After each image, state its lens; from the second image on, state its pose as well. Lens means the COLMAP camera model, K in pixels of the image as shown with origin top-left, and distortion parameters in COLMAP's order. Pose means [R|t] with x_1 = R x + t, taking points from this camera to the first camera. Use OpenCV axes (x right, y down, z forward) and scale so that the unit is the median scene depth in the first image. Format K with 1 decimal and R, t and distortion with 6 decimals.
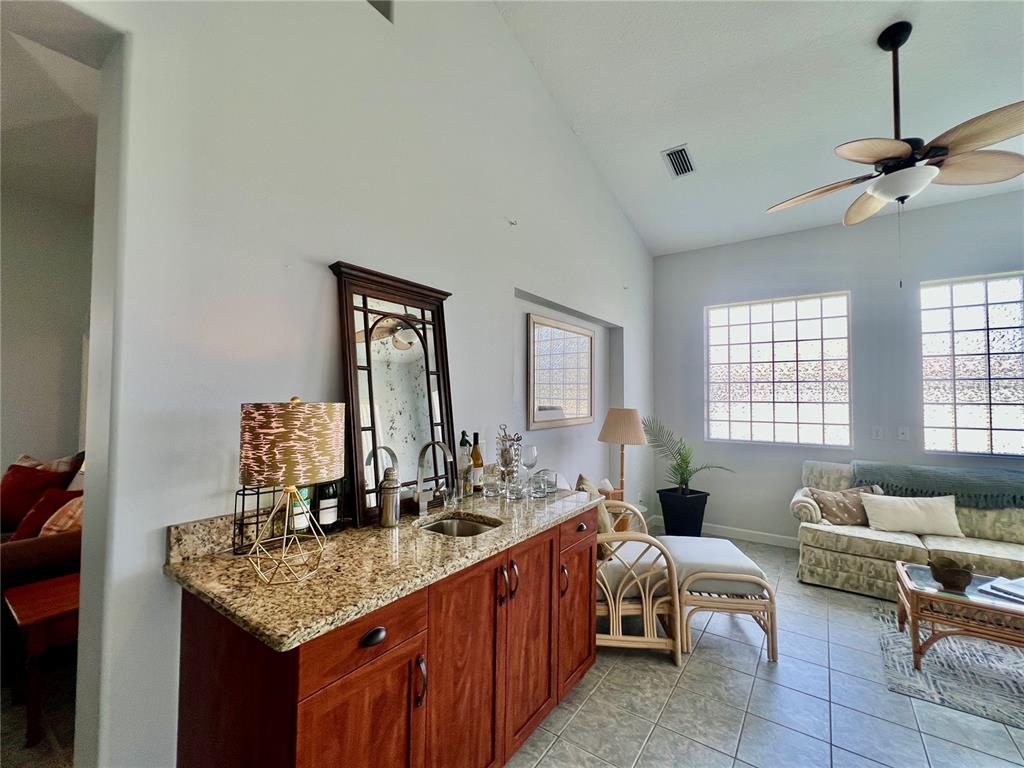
lens RADIAL K [[434.9, 0, 514.1], [0, 434.9, 385.3], [0, 0, 1]] dist [0.000225, 0.000103]
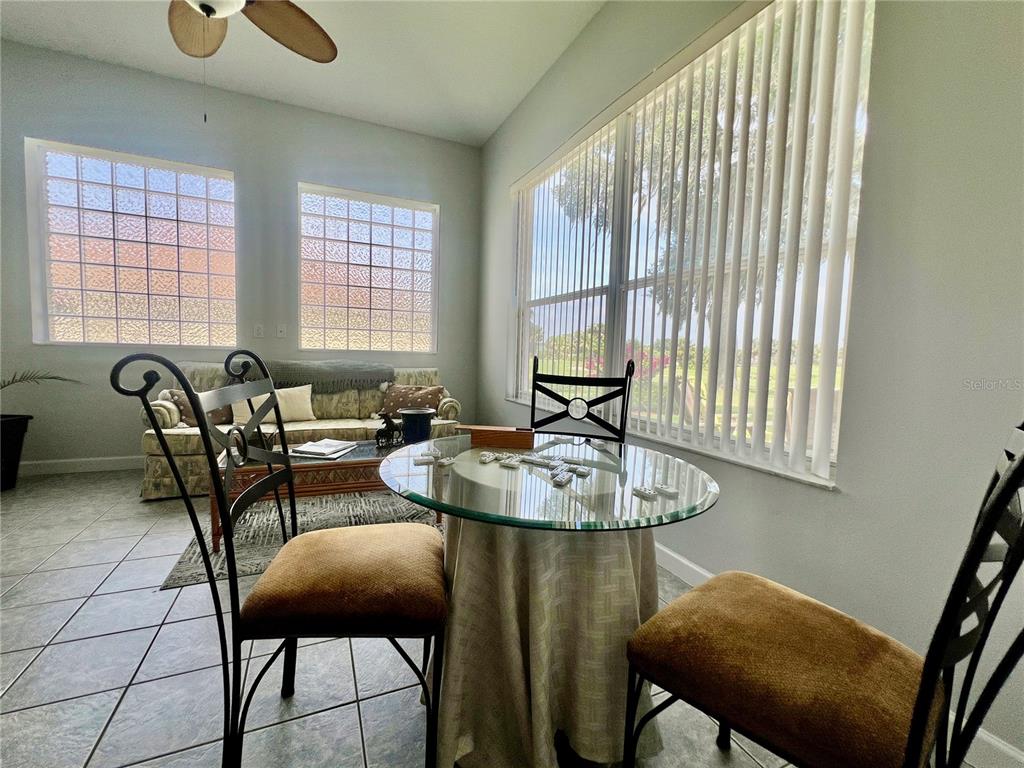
lens RADIAL K [[434.9, 0, 512.0], [0, 434.9, 383.4], [0, 0, 1]] dist [0.000225, 0.000103]
pose [[0.501426, -0.053047, 0.863573, 0.300725], [-0.056572, 0.993973, 0.093905, 0.113199], [-0.863349, -0.095940, 0.495403, 0.019192]]
